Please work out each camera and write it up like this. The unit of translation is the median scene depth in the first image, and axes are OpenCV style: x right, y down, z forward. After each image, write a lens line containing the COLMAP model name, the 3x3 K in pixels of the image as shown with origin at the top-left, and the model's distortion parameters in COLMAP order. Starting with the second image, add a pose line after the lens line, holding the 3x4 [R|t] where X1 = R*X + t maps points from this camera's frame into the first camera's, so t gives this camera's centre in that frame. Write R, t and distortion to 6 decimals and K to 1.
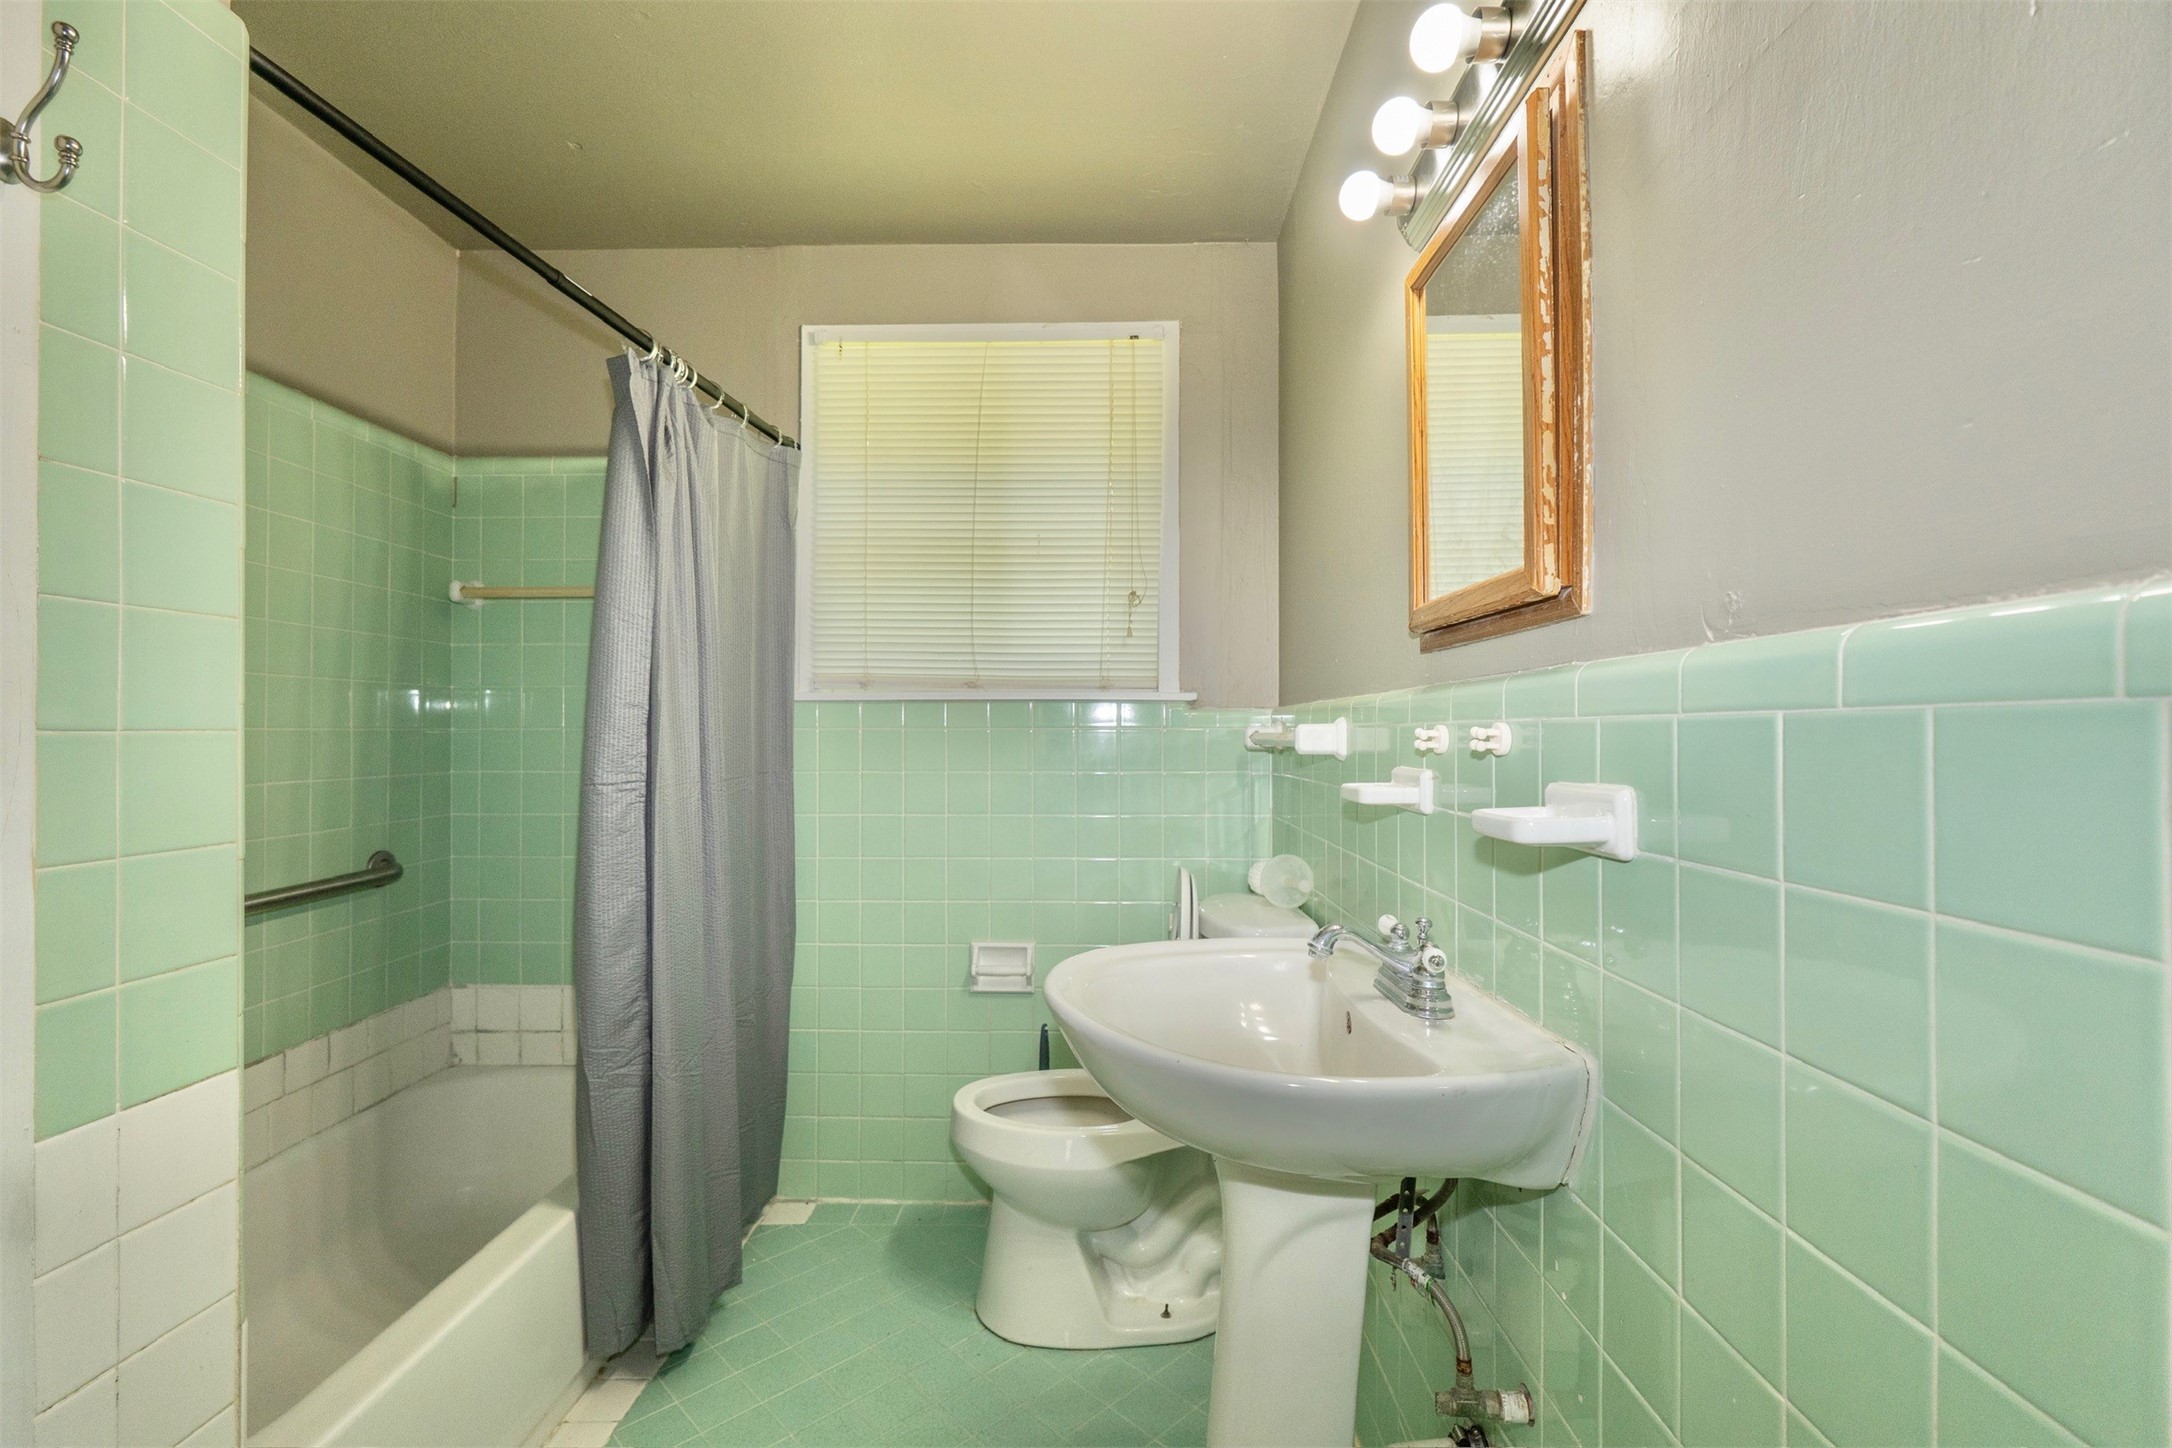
lens RADIAL K [[960.8, 0, 1079.0], [0, 960.8, 726.7], [0, 0, 1]] dist [-0.005530, -0.000049]
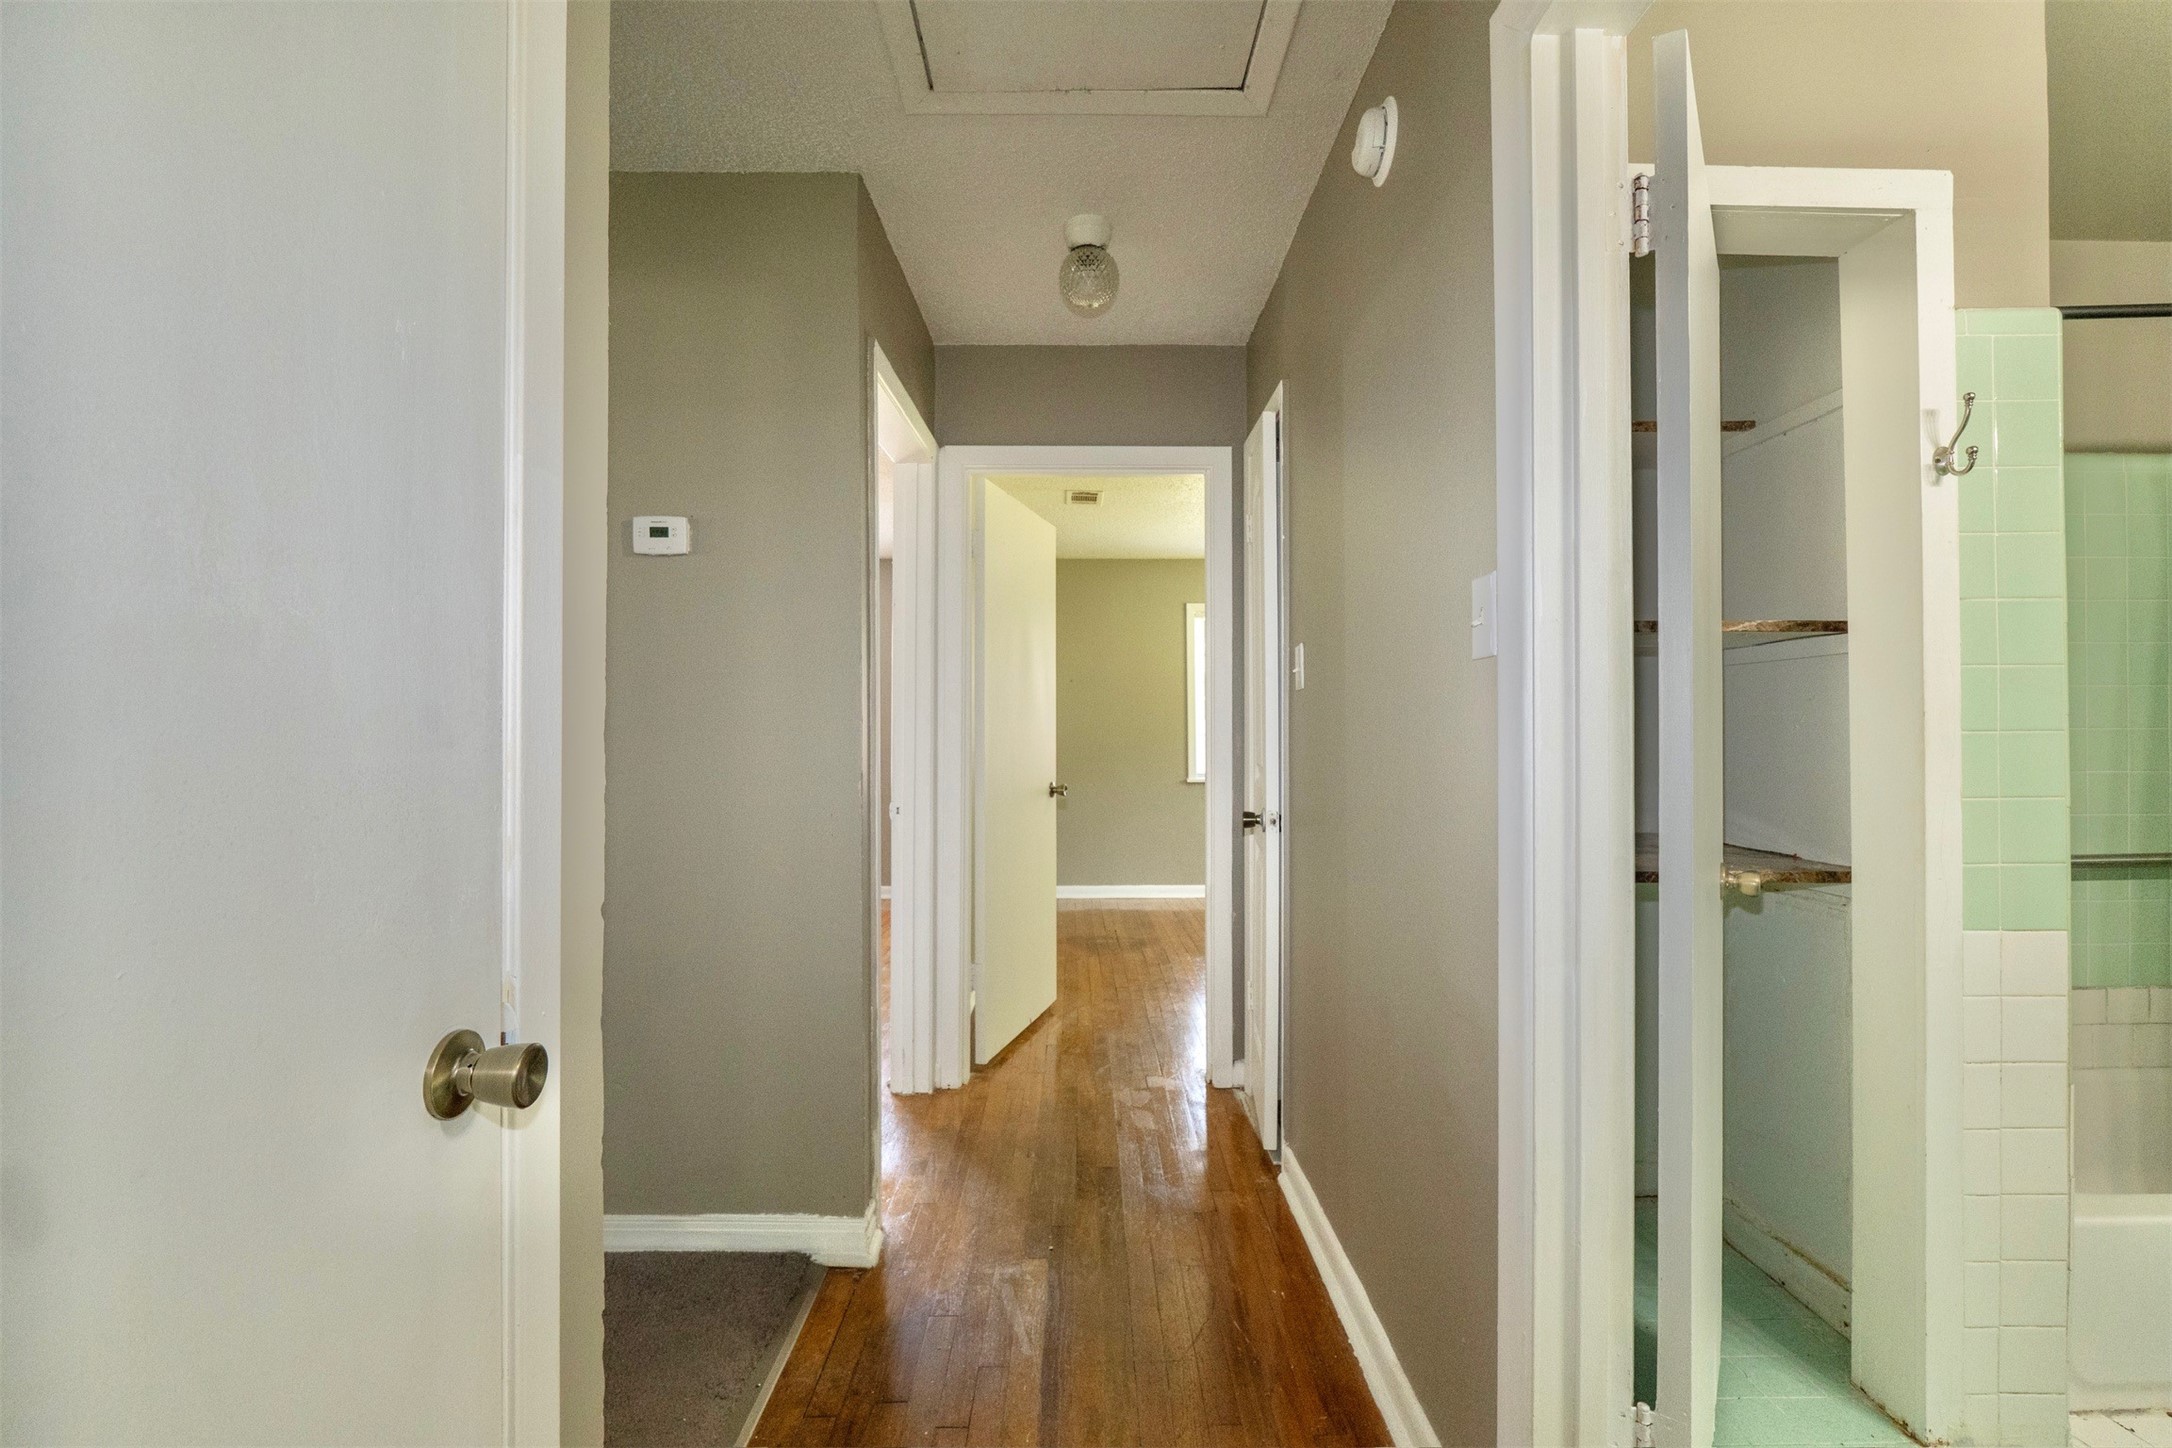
lens RADIAL K [[960.8, 0, 1079.0], [0, 960.8, 726.7], [0, 0, 1]] dist [-0.005530, -0.000049]
pose [[0.050001, -0.005616, -0.998733, 0.355975], [0.008846, 0.999947, -0.005180, -0.005076], [0.998710, -0.008576, 0.050048, -0.407962]]
